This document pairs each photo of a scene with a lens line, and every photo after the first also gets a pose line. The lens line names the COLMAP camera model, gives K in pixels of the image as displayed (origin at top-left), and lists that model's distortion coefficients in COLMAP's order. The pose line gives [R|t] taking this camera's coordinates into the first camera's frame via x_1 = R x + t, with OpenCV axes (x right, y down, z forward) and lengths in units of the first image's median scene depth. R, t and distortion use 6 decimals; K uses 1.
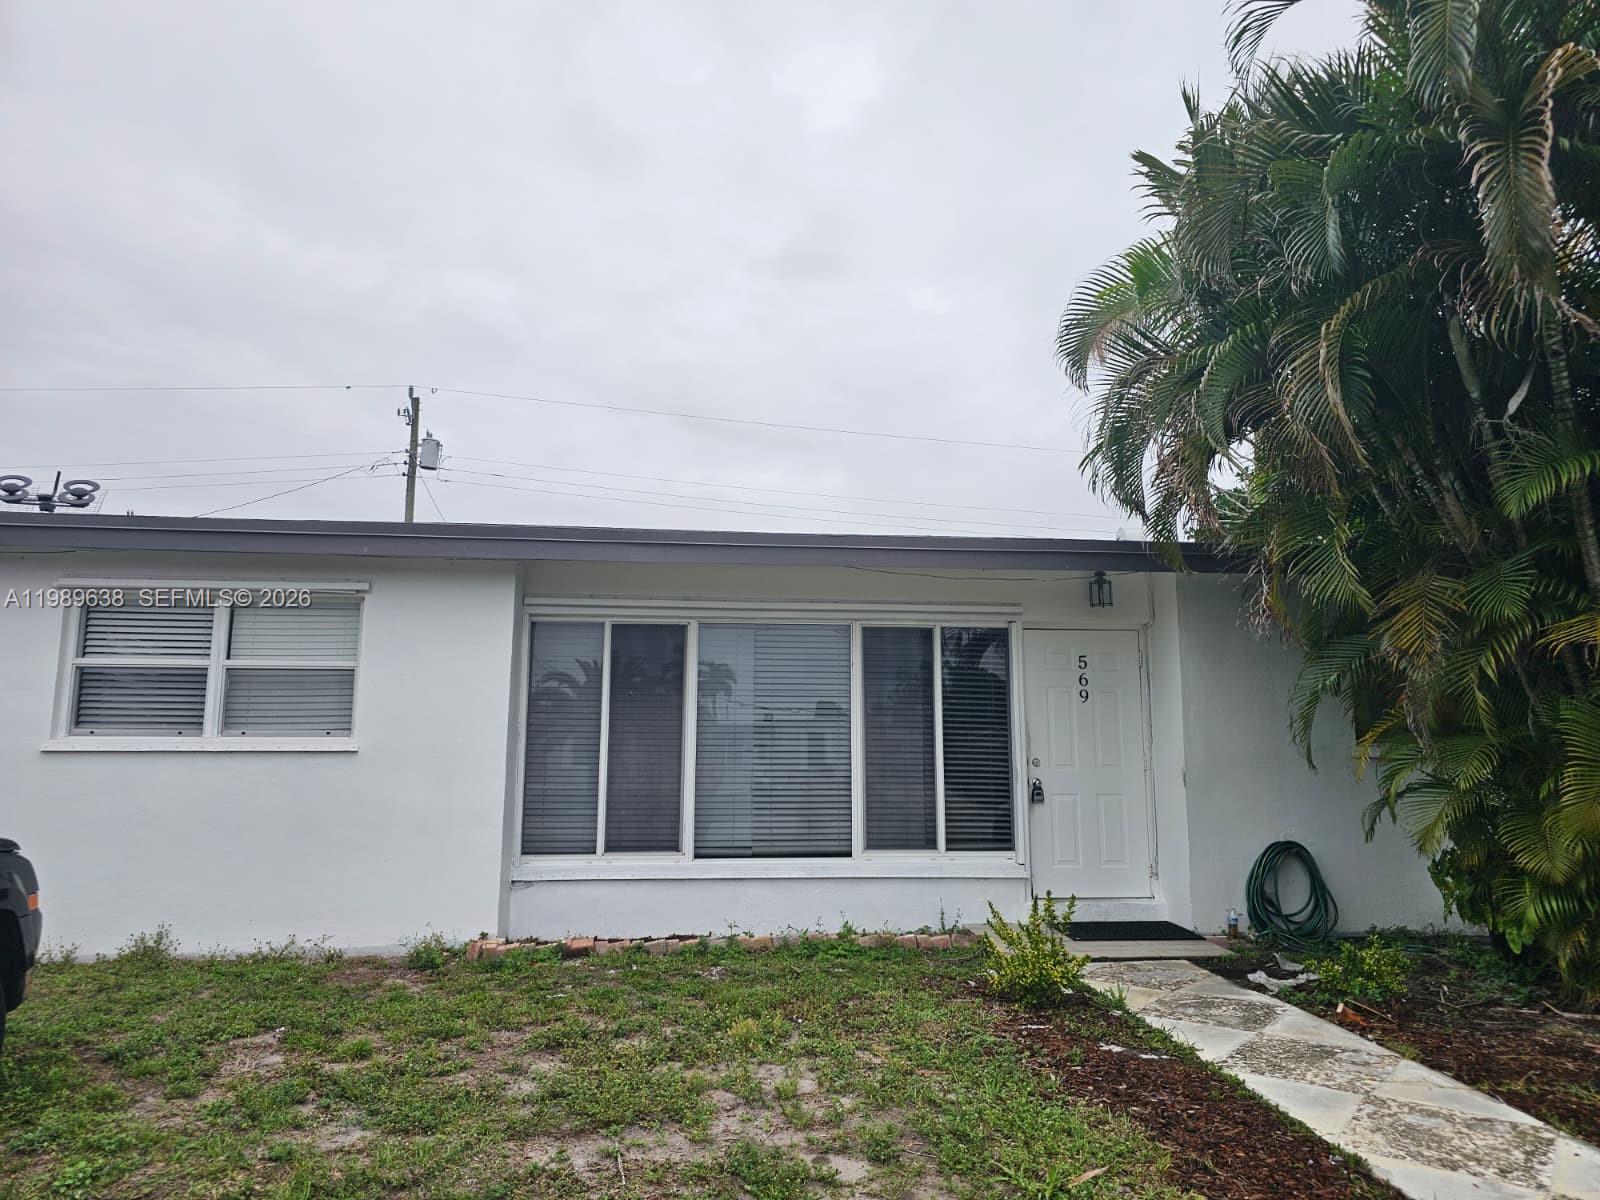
lens RADIAL K [[1087.9, 0, 801.3], [0, 1087.9, 589.0], [0, 0, 1]] dist [0.044305, -0.036120]
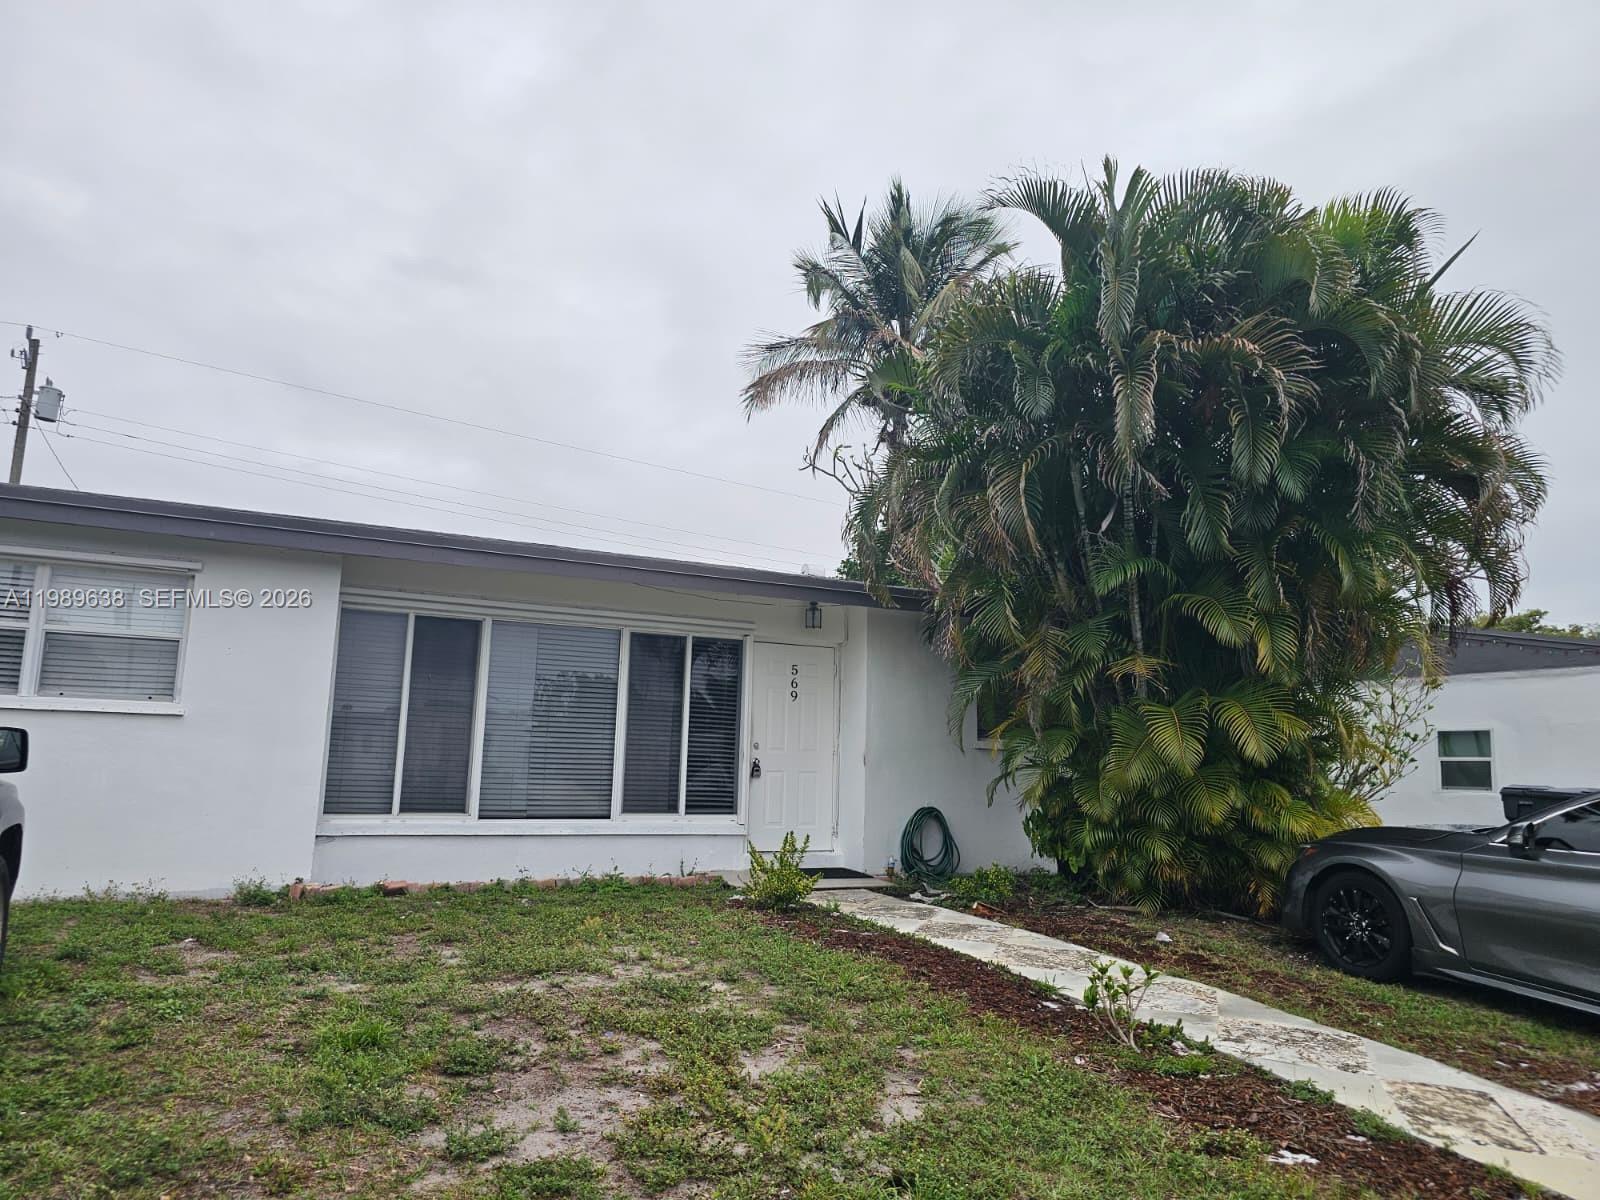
lens RADIAL K [[1087.9, 0, 793.4], [0, 1087.9, 598.0], [0, 0, 1]] dist [0.044305, -0.036120]
pose [[0.940159, 0.076074, 0.332136, -0.199635], [-0.076764, 0.996988, -0.011064, -0.004190], [-0.331977, -0.015094, 0.943167, -0.237523]]
